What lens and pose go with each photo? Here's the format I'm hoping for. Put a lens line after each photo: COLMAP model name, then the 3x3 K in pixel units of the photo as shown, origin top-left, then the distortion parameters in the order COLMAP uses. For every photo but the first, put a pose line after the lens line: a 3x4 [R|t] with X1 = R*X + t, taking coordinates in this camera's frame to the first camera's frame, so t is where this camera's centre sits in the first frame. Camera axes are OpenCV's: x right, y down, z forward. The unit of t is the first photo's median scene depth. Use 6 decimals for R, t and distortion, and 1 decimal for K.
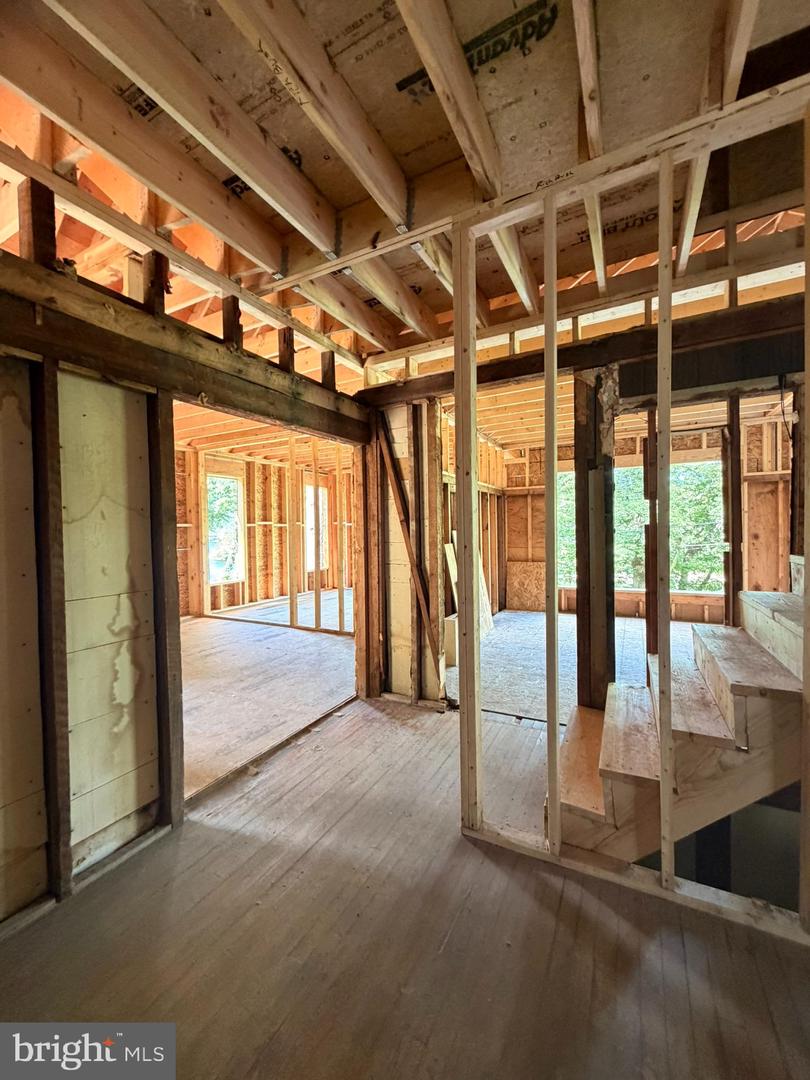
lens RADIAL K [[429.0, 0, 407.4], [0, 429.0, 537.8], [0, 0, 1]] dist [-0.000066, 0.000599]
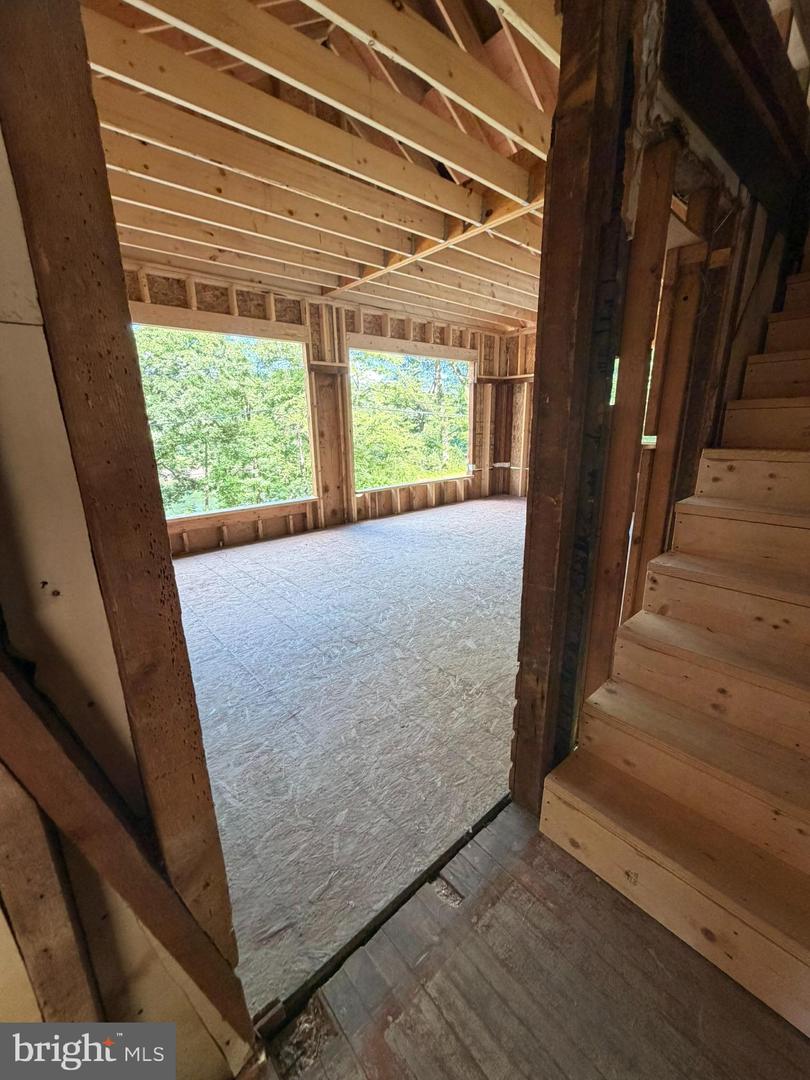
lens RADIAL K [[429.0, 0, 407.4], [0, 429.0, 537.8], [0, 0, 1]] dist [-0.000066, 0.000599]
pose [[0.356846, -0.233369, 0.904544, -0.028716], [0.028289, 0.970549, 0.239238, -0.001844], [-0.933735, -0.059782, 0.352938, 0.483465]]
